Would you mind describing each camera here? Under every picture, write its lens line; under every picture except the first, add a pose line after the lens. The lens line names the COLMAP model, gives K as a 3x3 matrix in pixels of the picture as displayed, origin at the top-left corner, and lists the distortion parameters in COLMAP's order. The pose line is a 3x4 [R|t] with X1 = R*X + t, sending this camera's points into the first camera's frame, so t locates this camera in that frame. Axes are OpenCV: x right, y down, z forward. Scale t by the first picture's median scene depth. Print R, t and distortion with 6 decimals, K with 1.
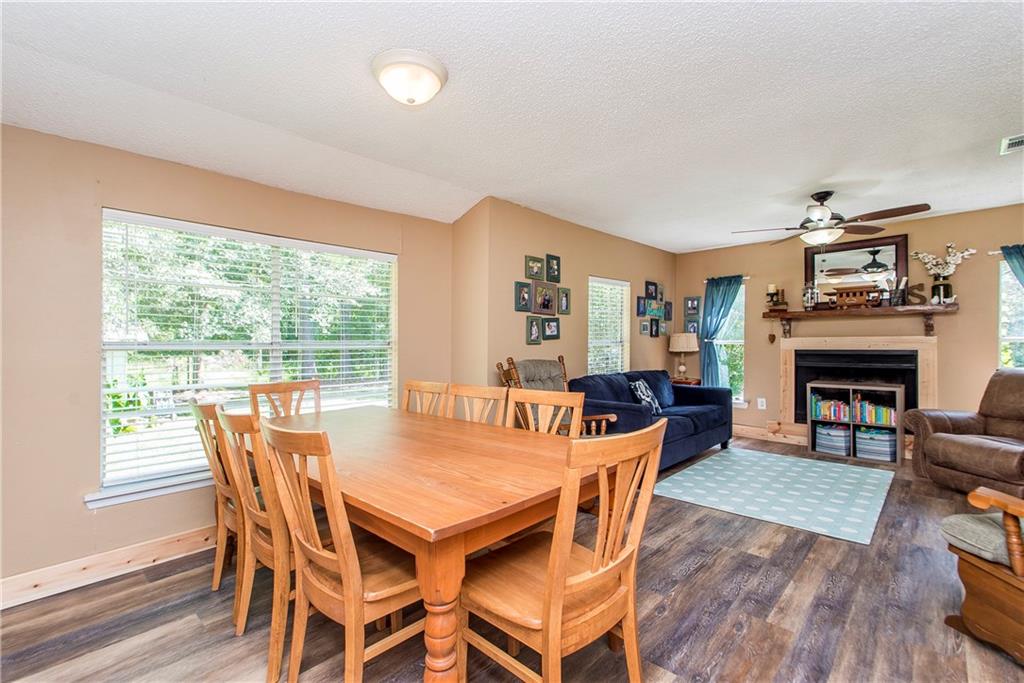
lens RADIAL K [[450.9, 0, 511.0], [0, 450.9, 342.6], [0, 0, 1]] dist [0.010276, -0.006802]
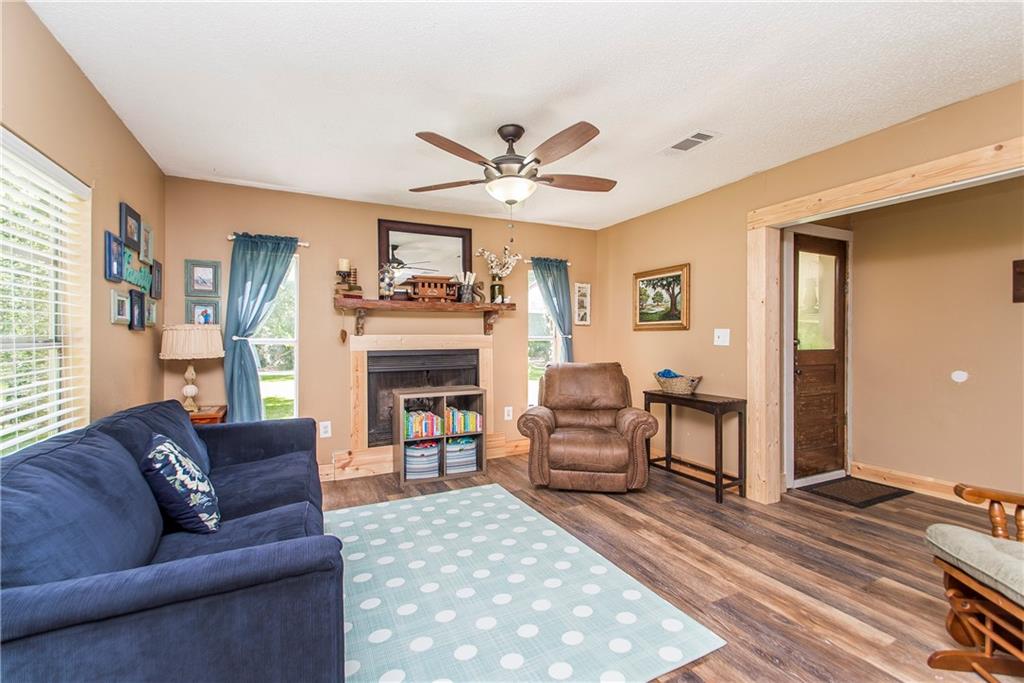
lens RADIAL K [[426.6, 0, 506.9], [0, 426.6, 344.2], [0, 0, 1]] dist [0.007505, -0.000335]
pose [[0.354141, -0.007939, 0.935158, 0.049174], [0.002558, 0.999968, 0.007521, -0.000489], [-0.935188, -0.000271, 0.354150, 0.625588]]
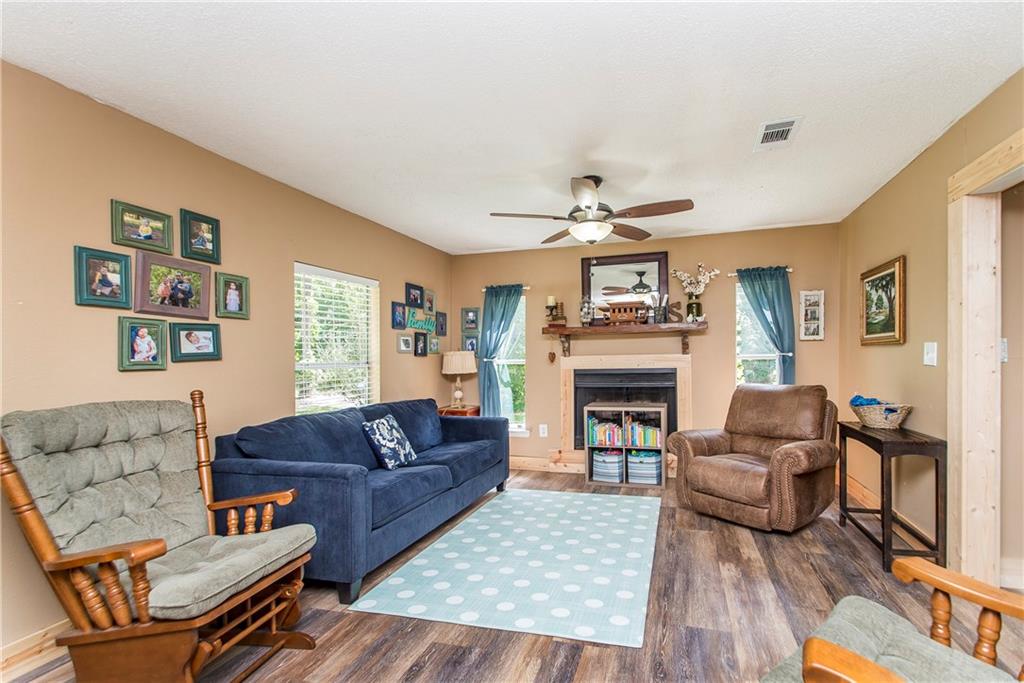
lens RADIAL K [[450.9, 0, 565.3], [0, 450.9, 362.6], [0, 0, 1]] dist [0.010276, -0.006802]
pose [[0.872126, -0.011553, 0.489144, 0.199147], [0.010517, 0.999933, 0.004867, -0.002847], [-0.489168, 0.000900, 0.872189, 0.254122]]
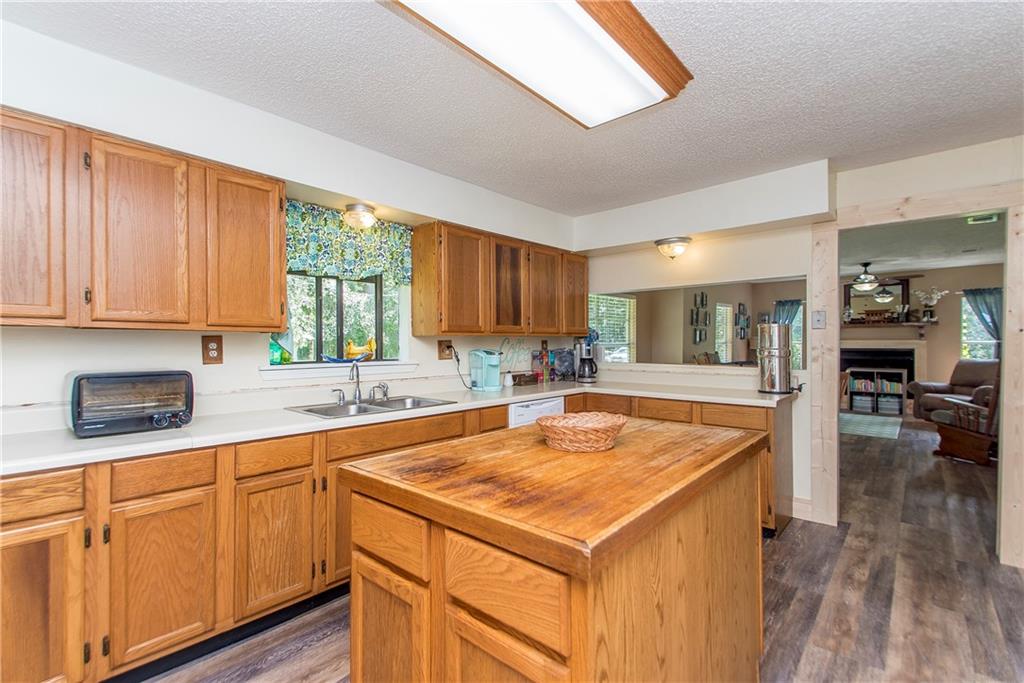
lens RADIAL K [[450.9, 0, 511.2], [0, 450.9, 341.5], [0, 0, 1]] dist [0.010276, -0.006802]
pose [[0.999895, 0.003180, 0.014137, -0.632356], [-0.003178, 0.999995, -0.000181, -0.004827], [-0.014137, 0.000136, 0.999900, -0.668787]]
